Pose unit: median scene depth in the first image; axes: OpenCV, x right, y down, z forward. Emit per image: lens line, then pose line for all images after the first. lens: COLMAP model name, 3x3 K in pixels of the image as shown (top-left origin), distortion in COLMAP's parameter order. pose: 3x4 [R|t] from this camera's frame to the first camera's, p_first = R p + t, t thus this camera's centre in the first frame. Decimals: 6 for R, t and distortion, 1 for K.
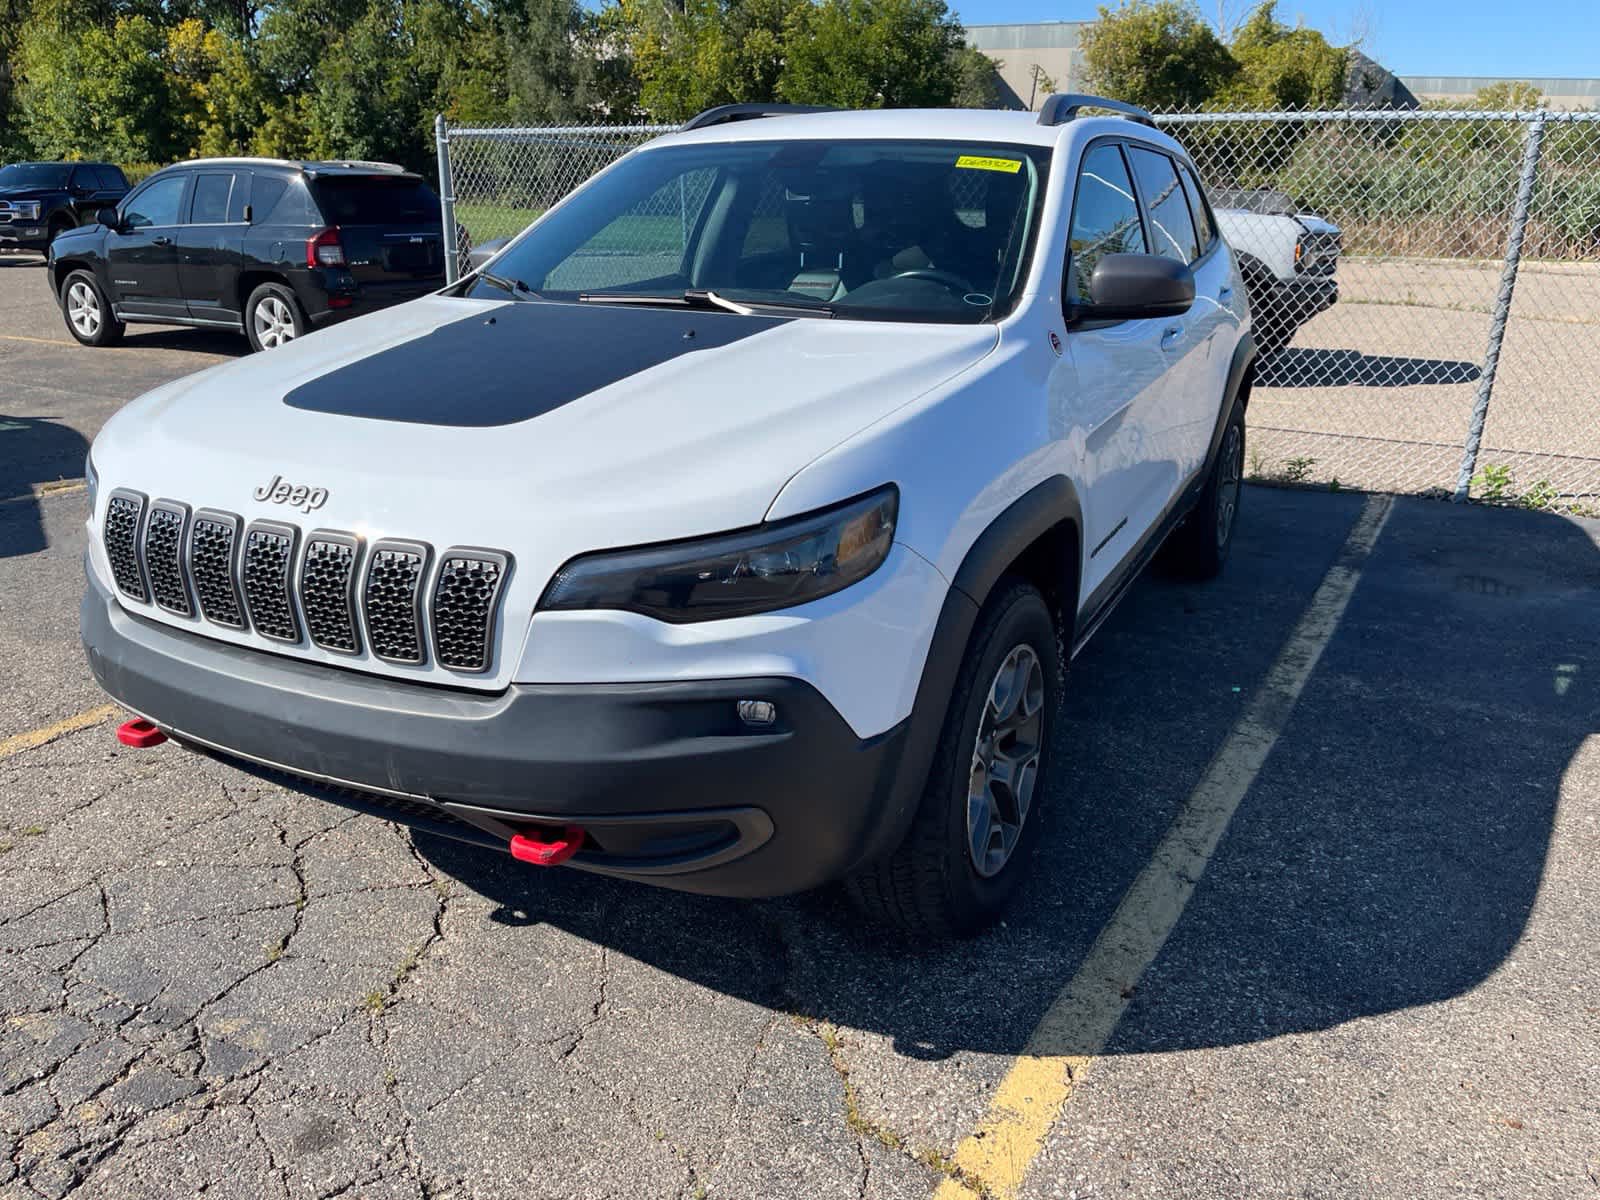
lens RADIAL K [[1203.3, 0, 811.9], [0, 1203.3, 594.9], [0, 0, 1]] dist [0.082869, -0.113982]
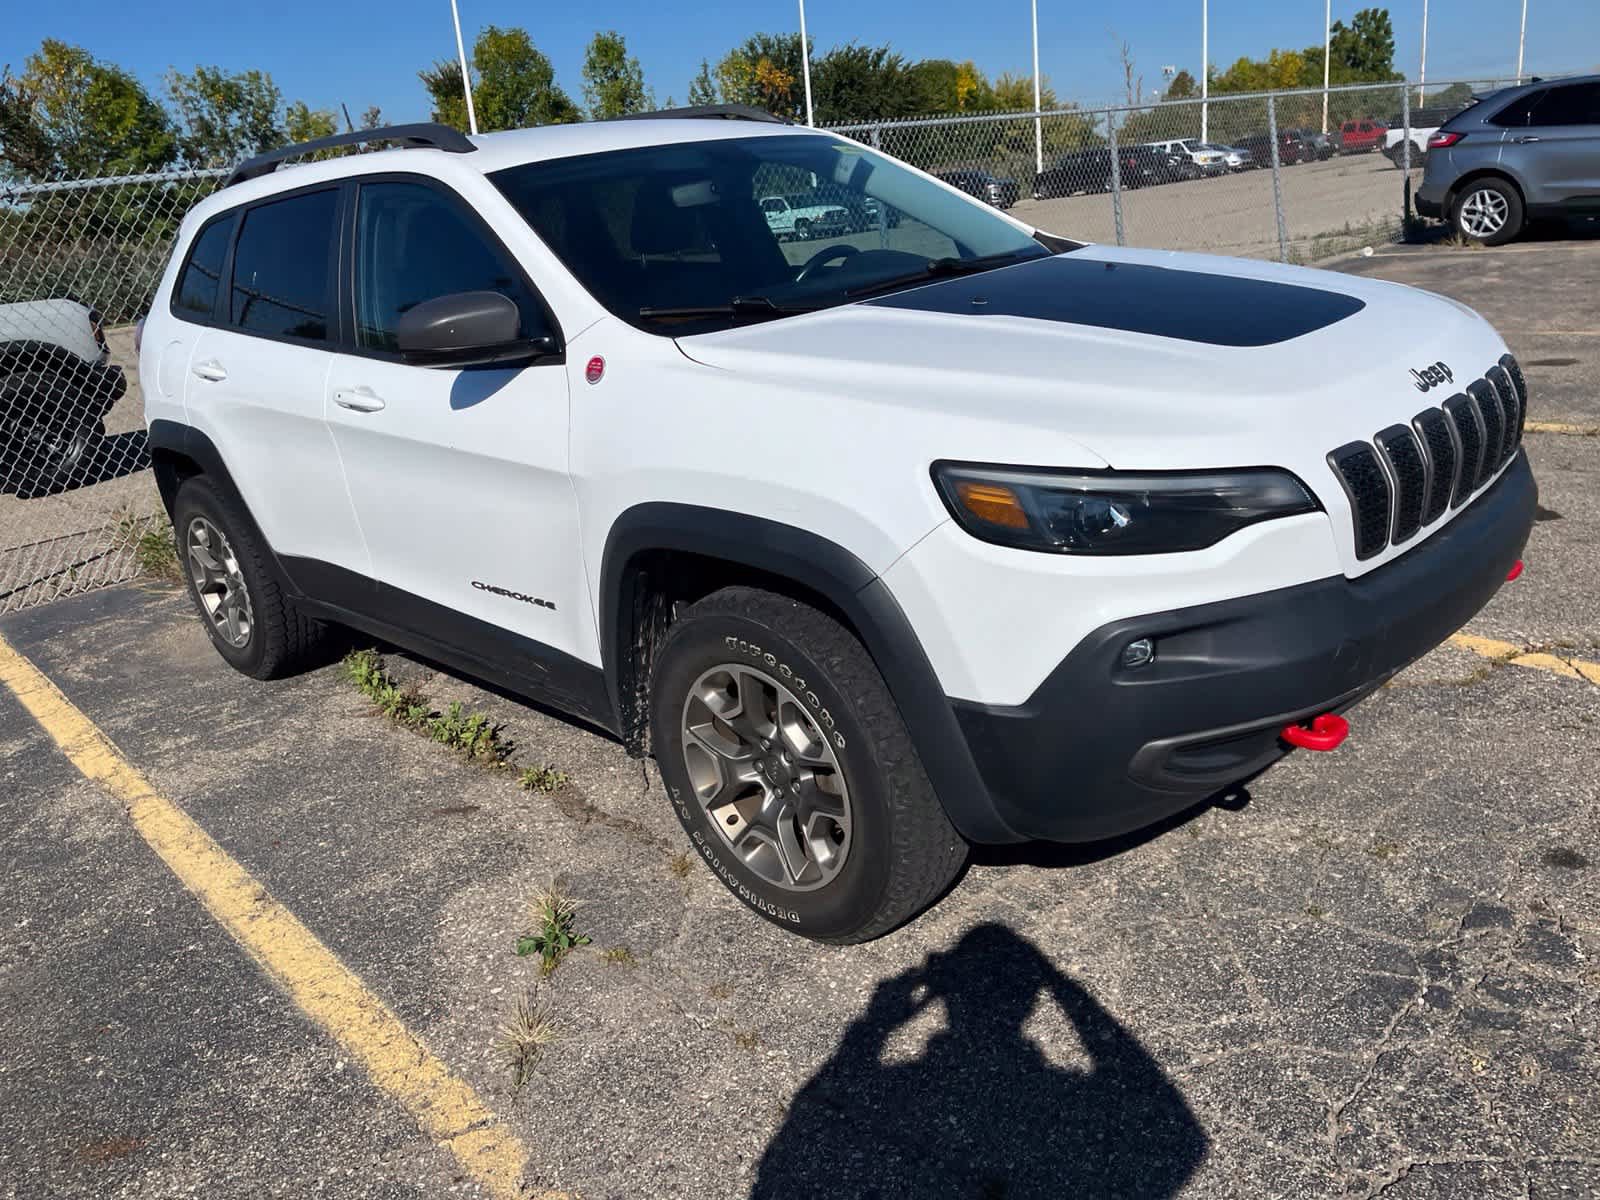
lens RADIAL K [[1203.3, 0, 784.2], [0, 1203.3, 597.0], [0, 0, 1]] dist [0.082869, -0.113982]
pose [[0.311315, -0.347278, 0.884579, -1.036446], [0.412397, 0.887989, 0.203480, -0.232297], [-0.856161, 0.301451, 0.419661, 0.678956]]
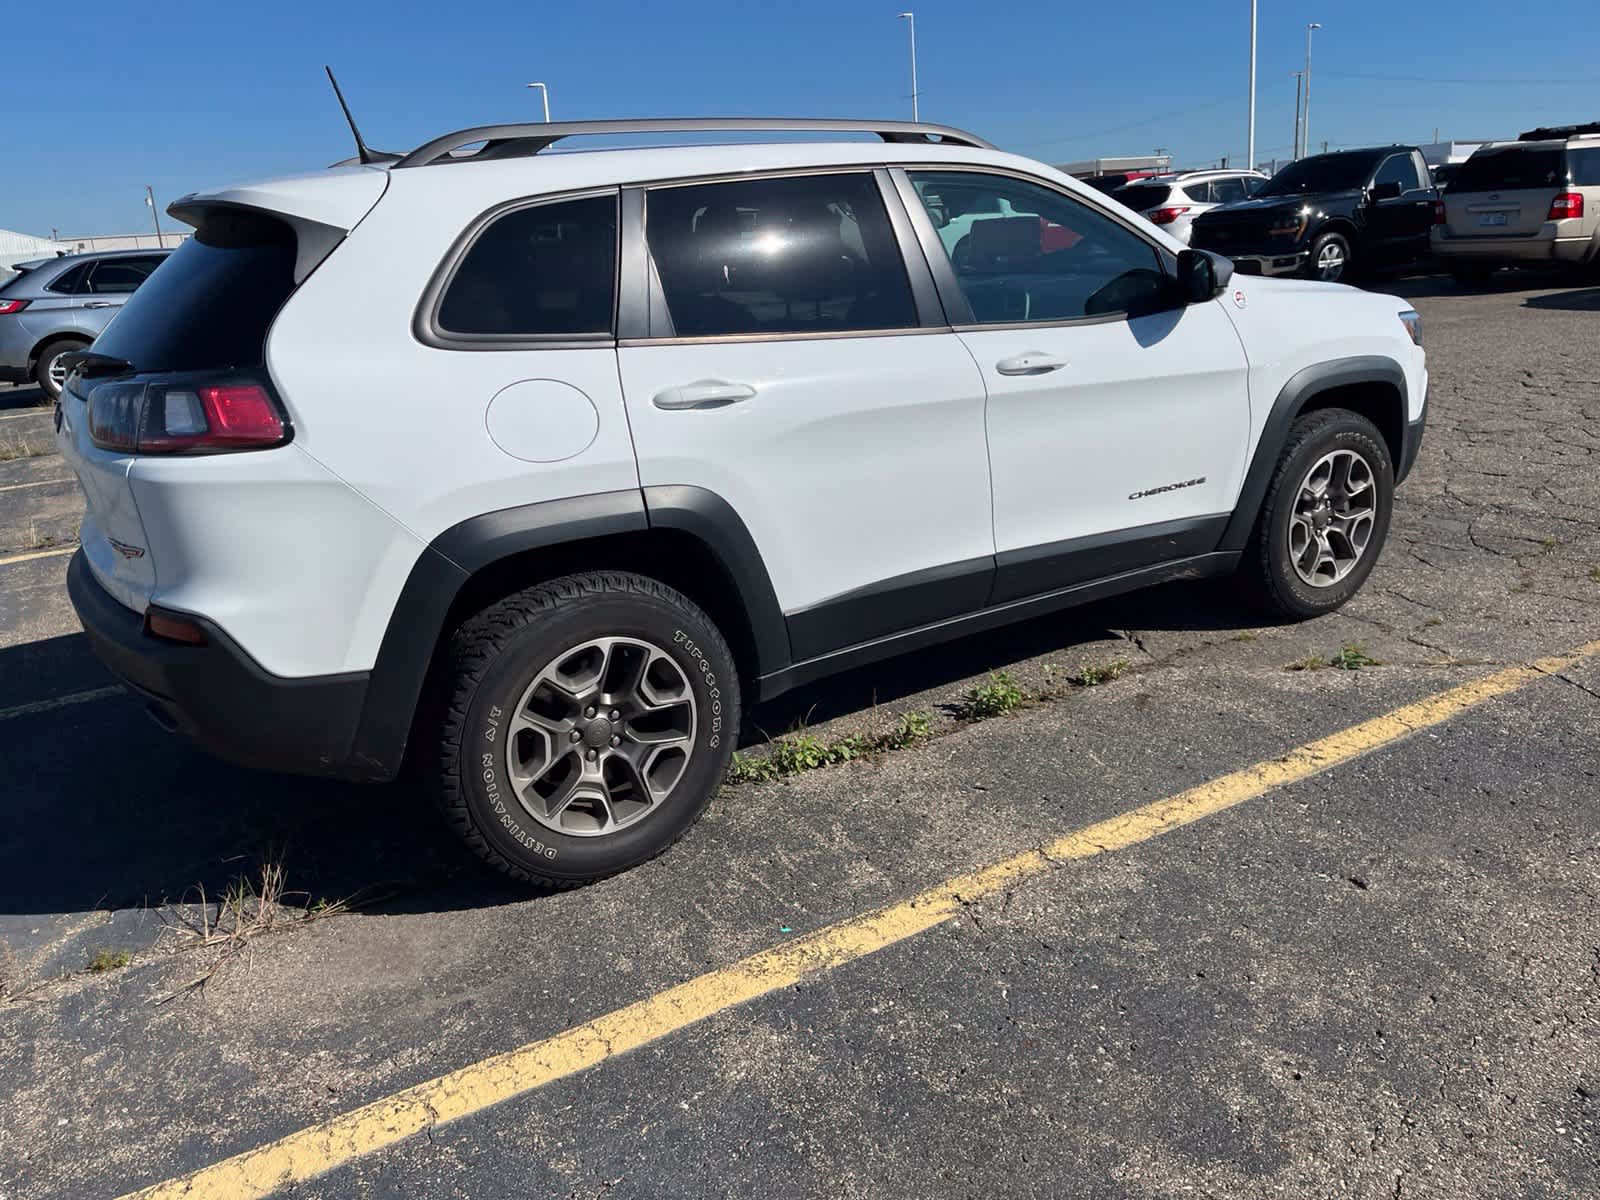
lens RADIAL K [[1201.3, 0, 793.1], [0, 1201.3, 579.9], [0, 0, 1]] dist [0.065177, -0.088490]
pose [[-0.859803, -0.103328, 0.500063, -0.570264], [0.213806, 0.816481, 0.536326, -0.771097], [-0.463709, 0.568051, -0.679921, 2.267506]]
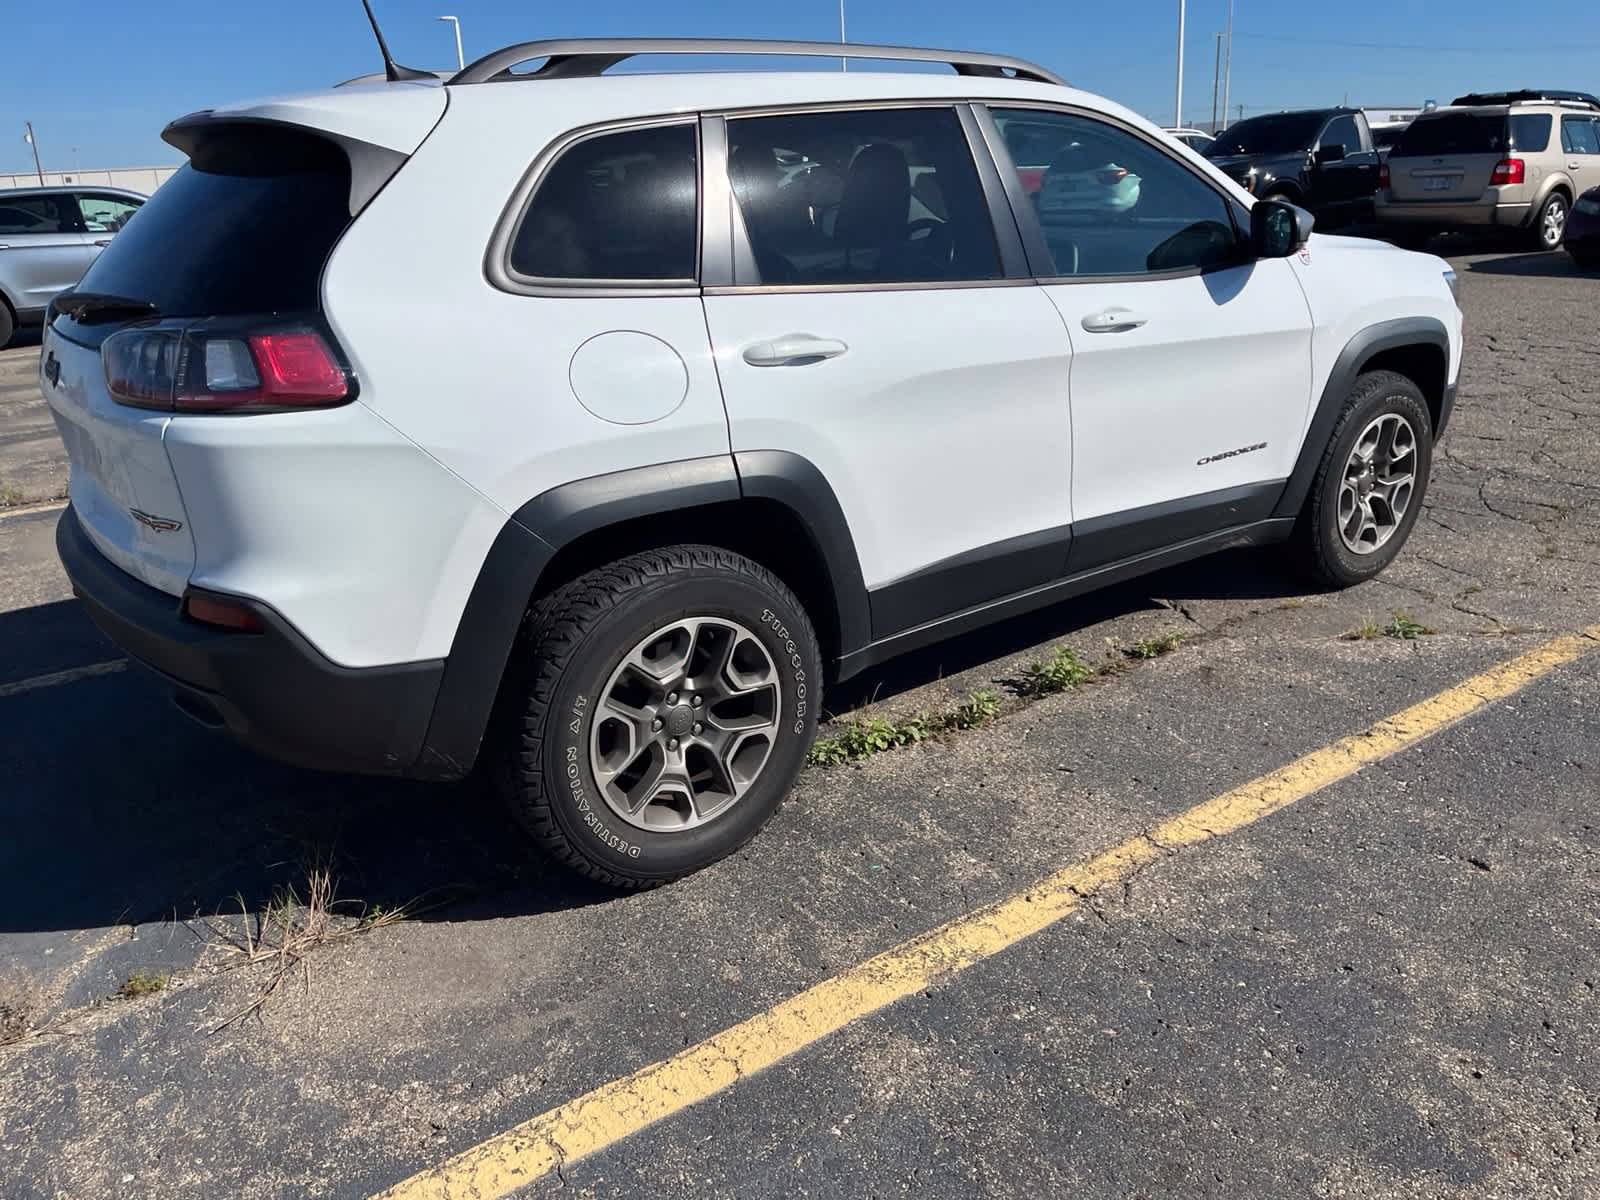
lens RADIAL K [[1201.3, 0, 814.1], [0, 1201.3, 604.4], [0, 0, 1]] dist [0.065177, -0.088490]
pose [[-0.897894, -0.123715, 0.422470, -0.429405], [0.171545, 0.785497, 0.594615, -0.765145], [-0.405412, 0.606373, -0.684070, 2.268177]]
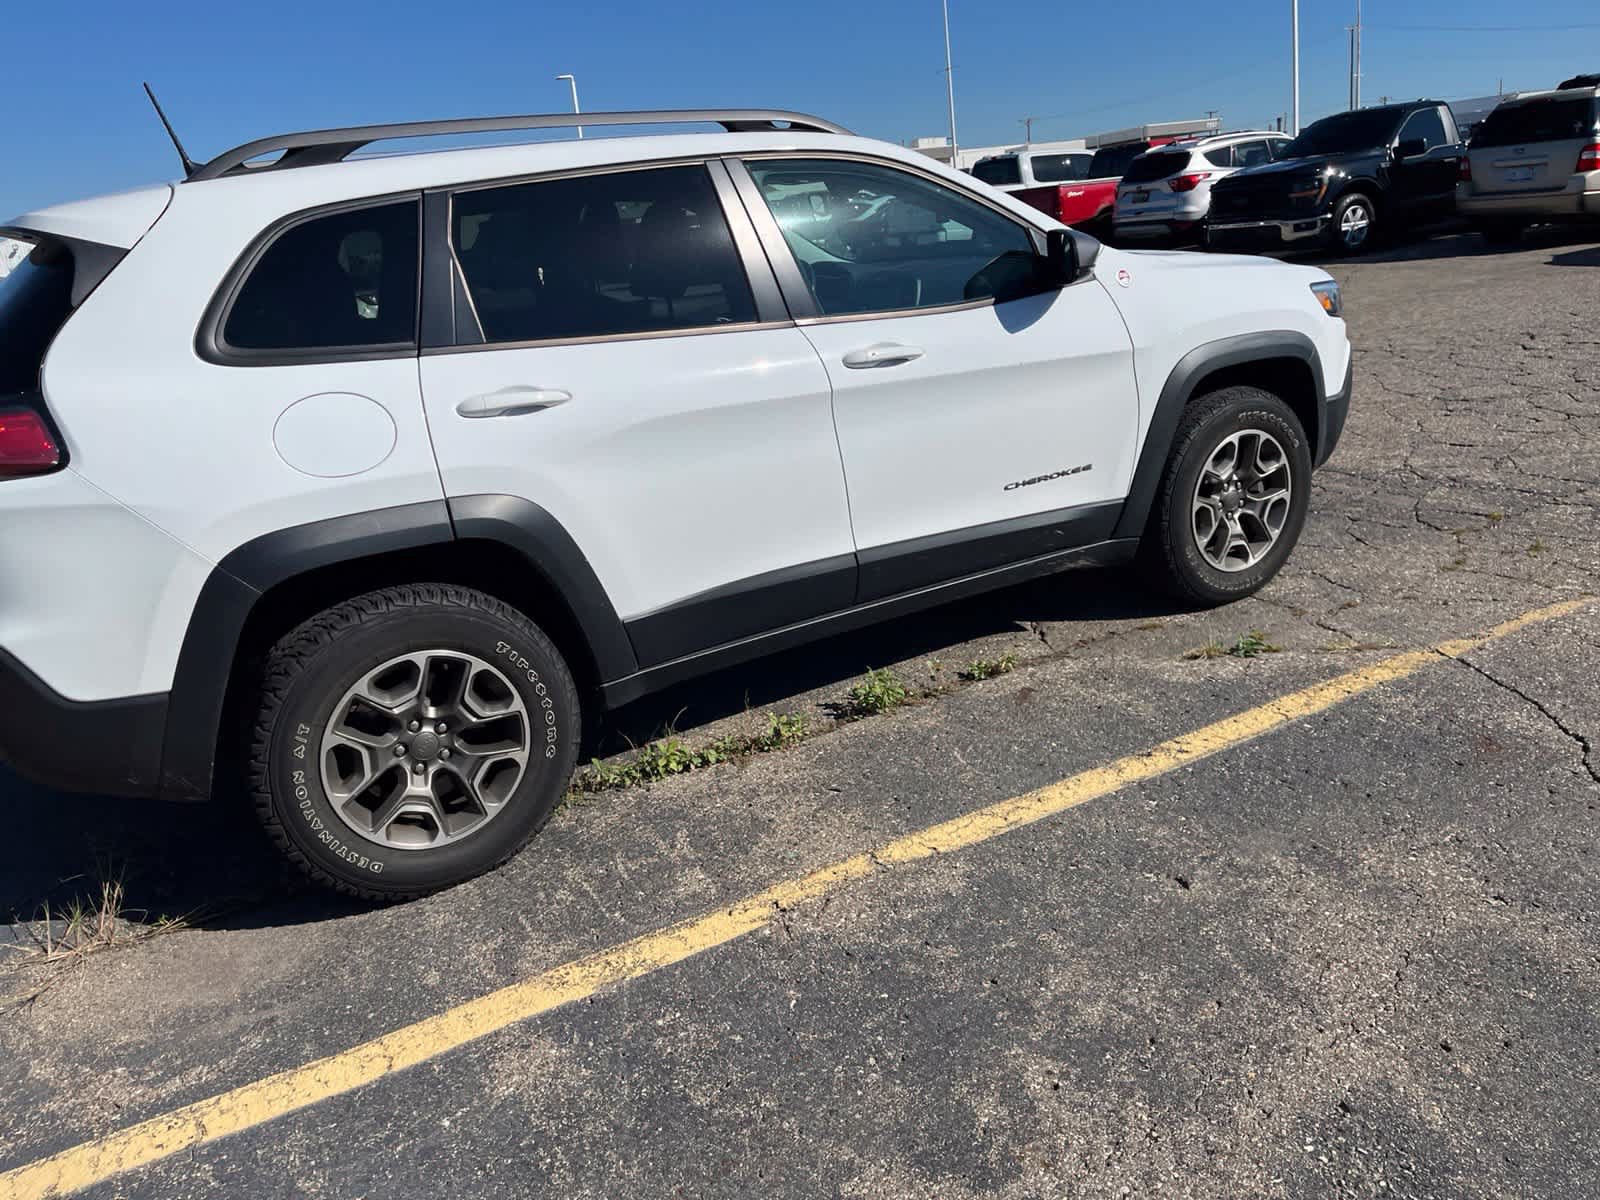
lens RADIAL K [[1201.3, 0, 790.0], [0, 1201.3, 607.6], [0, 0, 1]] dist [0.065177, -0.088490]
pose [[-0.838217, -0.096471, 0.536736, -0.706895], [0.262359, 0.791504, 0.551986, -0.732855], [-0.478079, 0.603502, -0.638142, 2.169735]]
